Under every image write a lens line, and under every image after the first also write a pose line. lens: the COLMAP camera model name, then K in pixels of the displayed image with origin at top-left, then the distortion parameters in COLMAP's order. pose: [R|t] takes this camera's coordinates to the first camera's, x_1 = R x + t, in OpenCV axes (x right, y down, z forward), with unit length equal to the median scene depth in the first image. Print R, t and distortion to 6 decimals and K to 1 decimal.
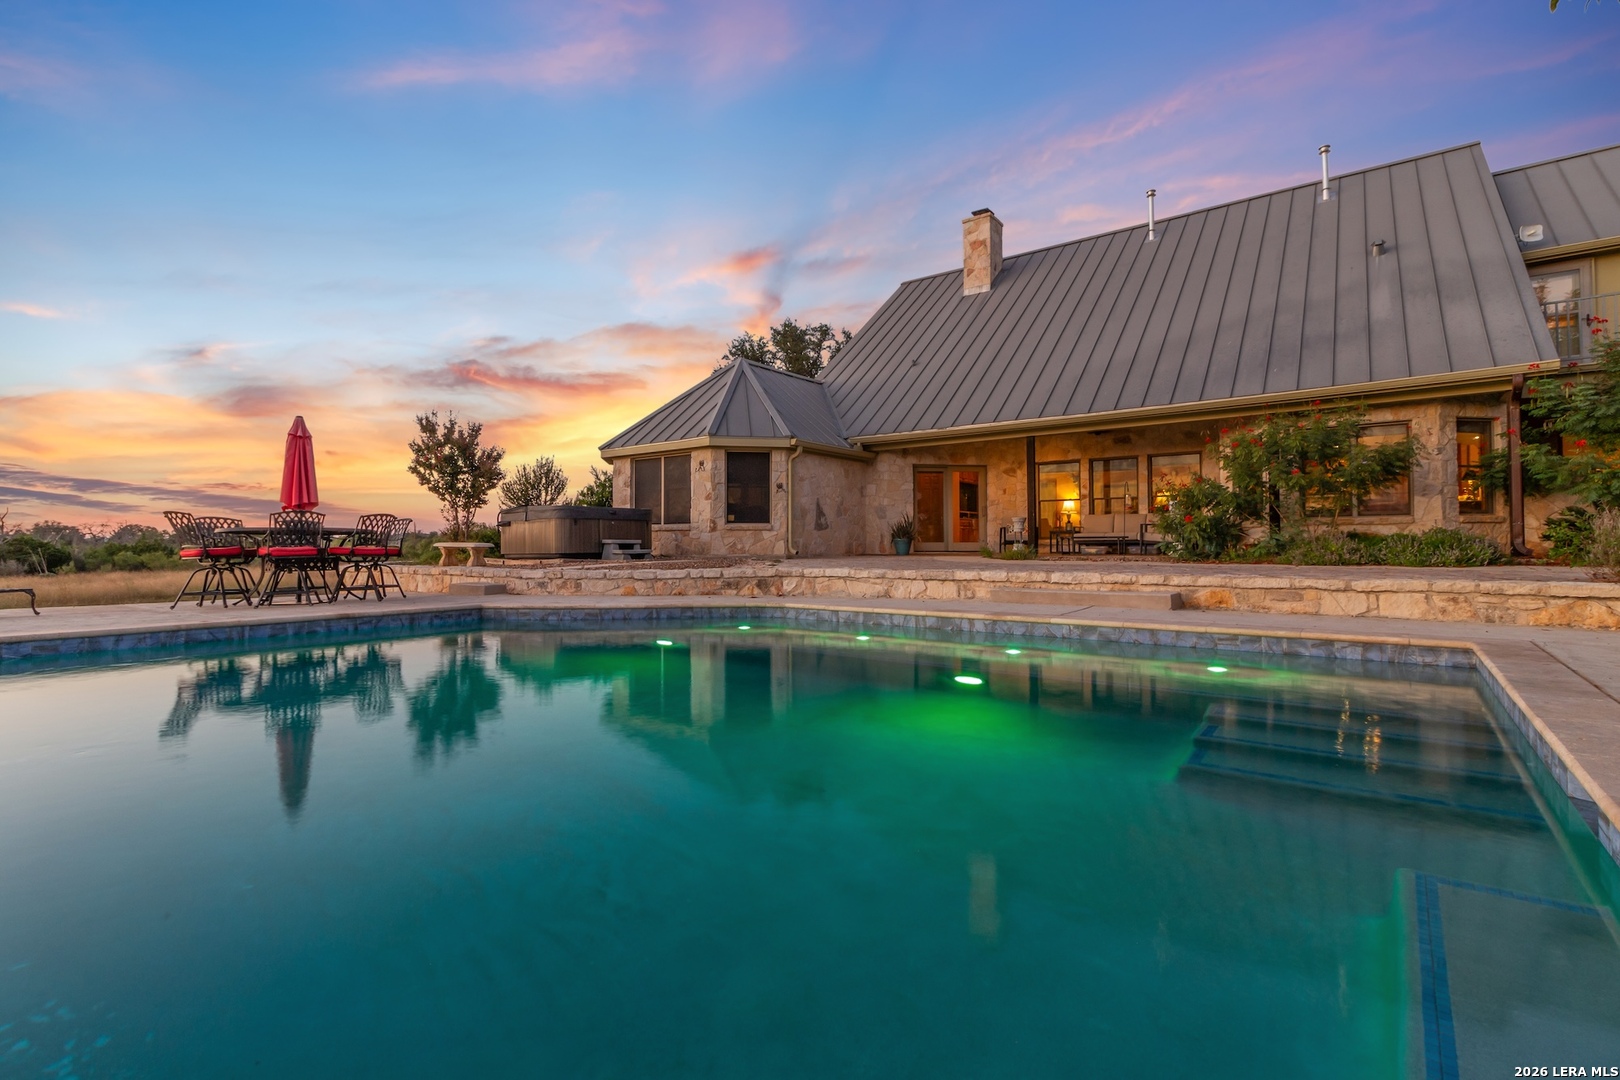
lens RADIAL K [[745.9, 0, 808.0], [0, 745.9, 532.5], [0, 0, 1]] dist [-0.003029, -0.000025]
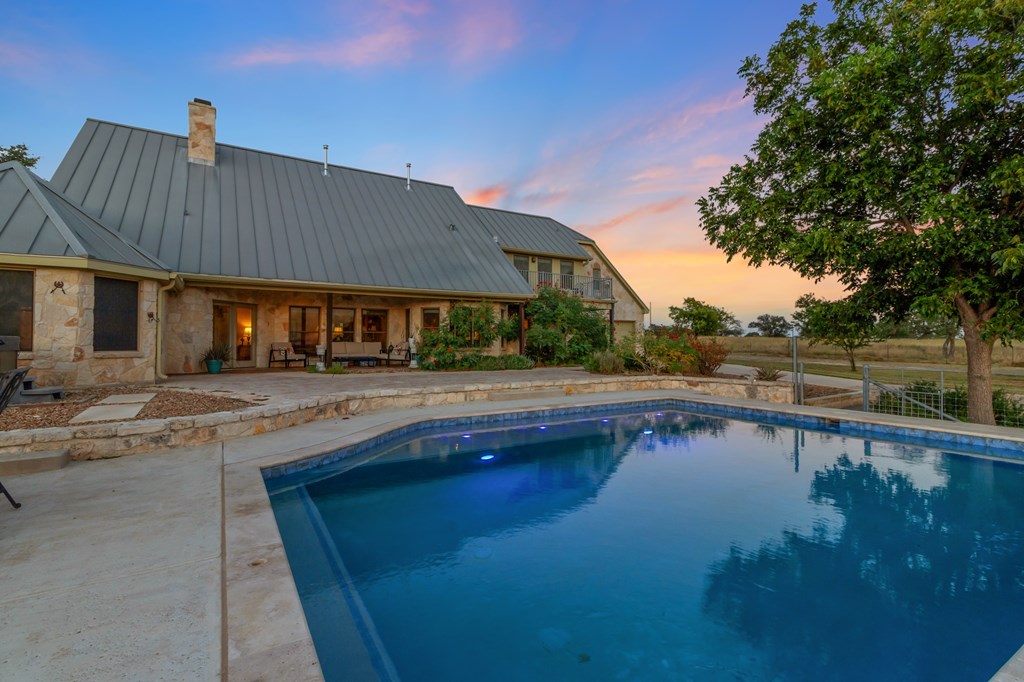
lens RADIAL K [[474.8, 0, 516.5], [0, 474.8, 342.0], [0, 0, 1]] dist [-0.001093, -0.000361]
pose [[0.362197, 0.006986, 0.932075, -0.474570], [-0.015000, 0.999886, -0.001666, -0.031191], [-0.931981, -0.013377, 0.362261, 0.277743]]
